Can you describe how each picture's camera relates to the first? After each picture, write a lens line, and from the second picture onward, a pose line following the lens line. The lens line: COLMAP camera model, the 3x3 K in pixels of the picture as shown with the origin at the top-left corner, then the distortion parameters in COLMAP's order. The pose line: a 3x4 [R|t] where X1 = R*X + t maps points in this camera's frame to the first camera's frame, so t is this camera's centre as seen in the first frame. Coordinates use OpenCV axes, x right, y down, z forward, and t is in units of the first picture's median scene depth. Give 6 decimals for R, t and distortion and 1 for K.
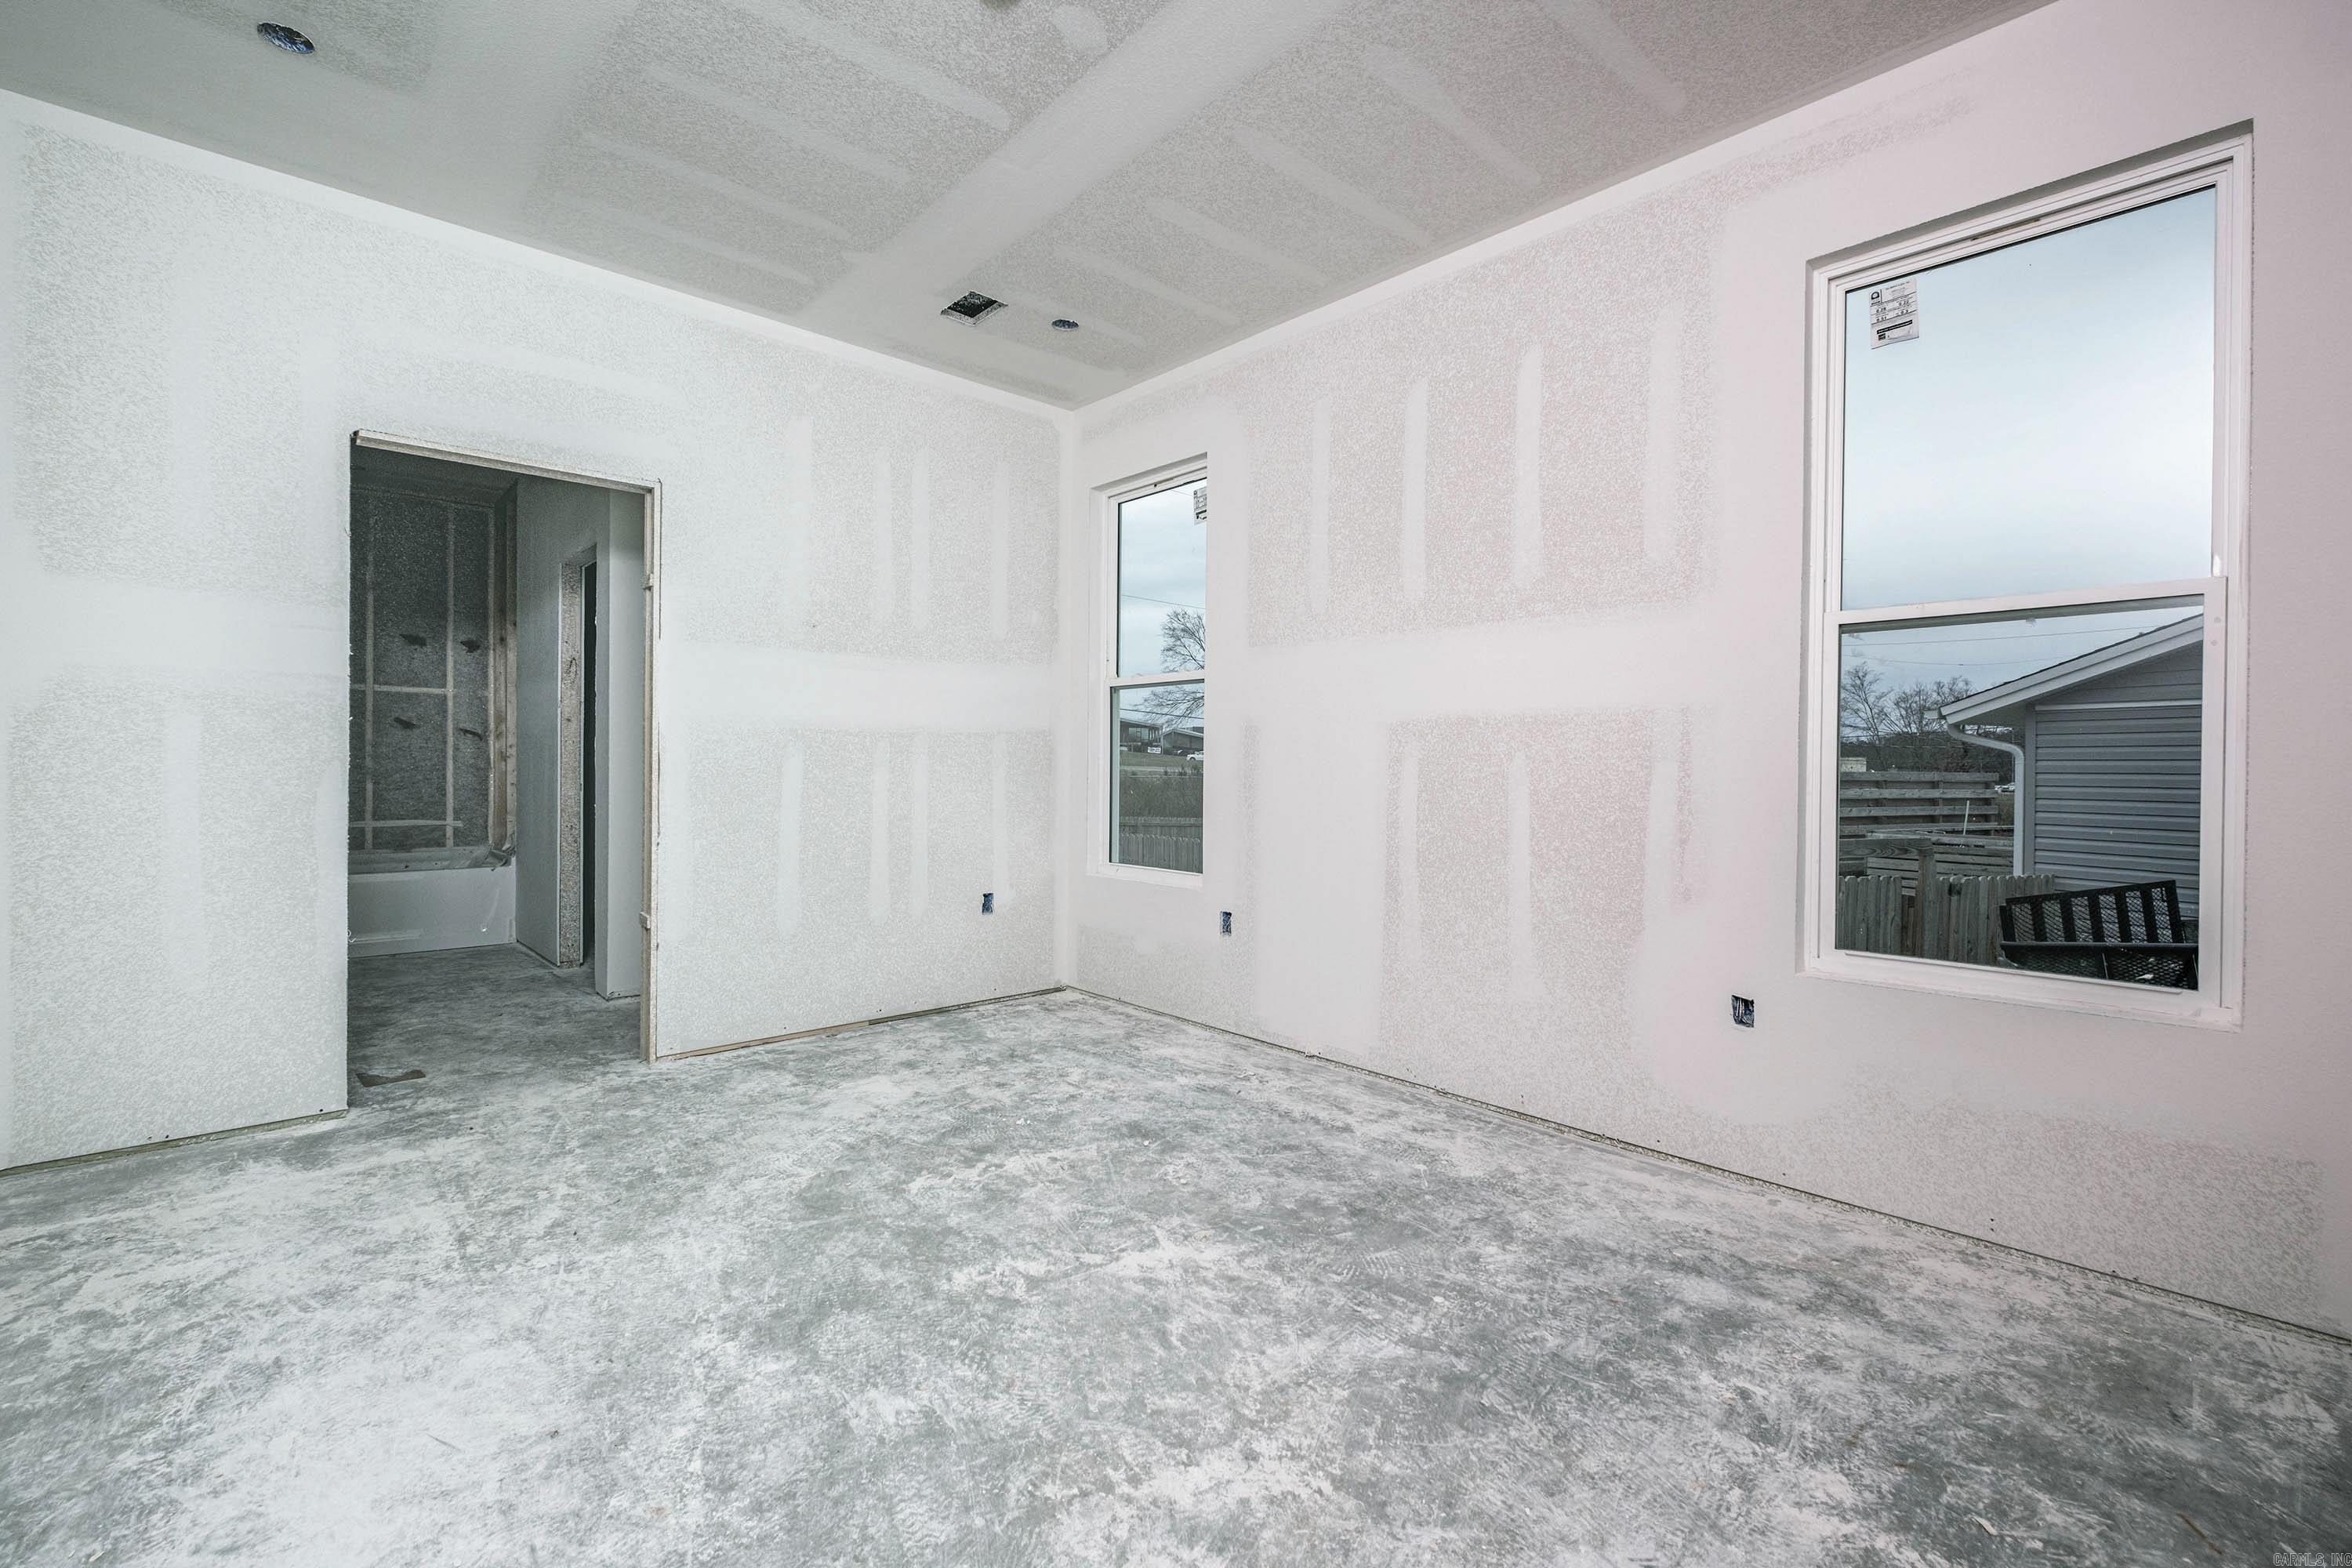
lens RADIAL K [[1009.3, 0, 1171.5], [0, 1009.3, 772.1], [0, 0, 1]] dist [0.002576, -0.004294]
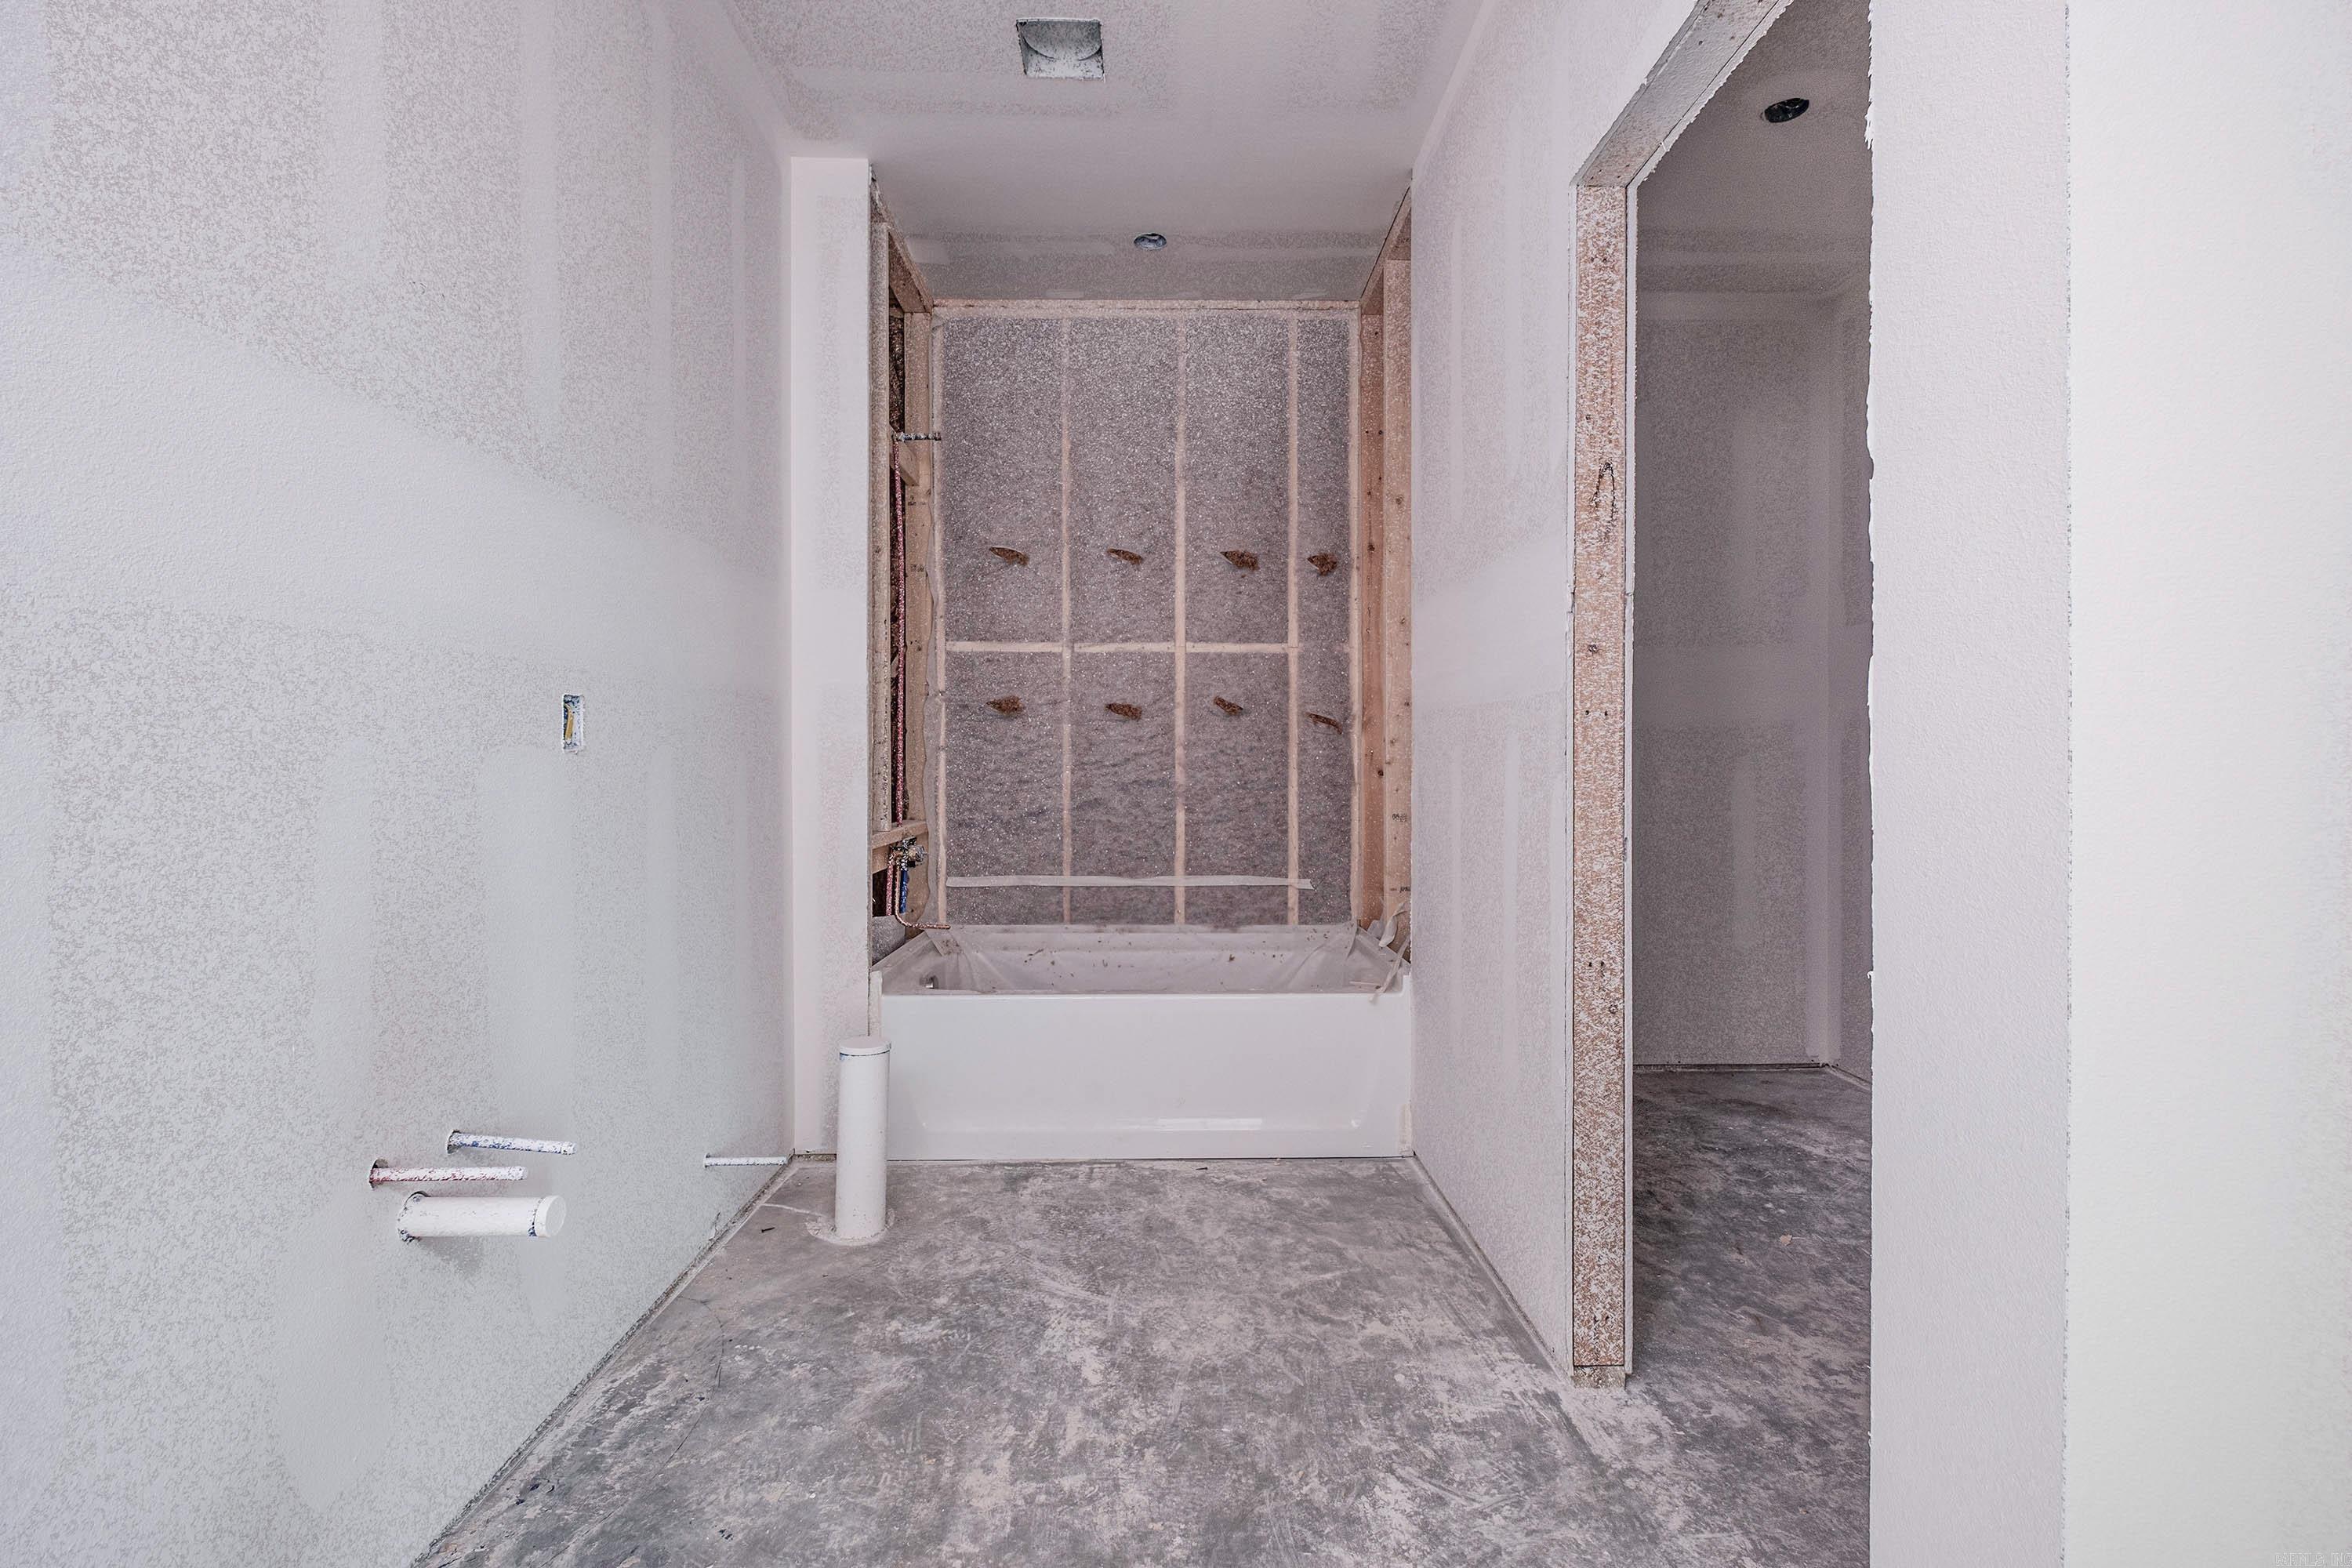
lens RADIAL K [[1009.3, 0, 1175.1], [0, 1009.3, 778.7], [0, 0, 1]] dist [0.002576, -0.004294]
pose [[0.746451, -0.004881, -0.665423, -0.490449], [0.002946, 0.999988, -0.004029, -0.006408], [0.665434, 0.001047, 0.746456, 0.675207]]
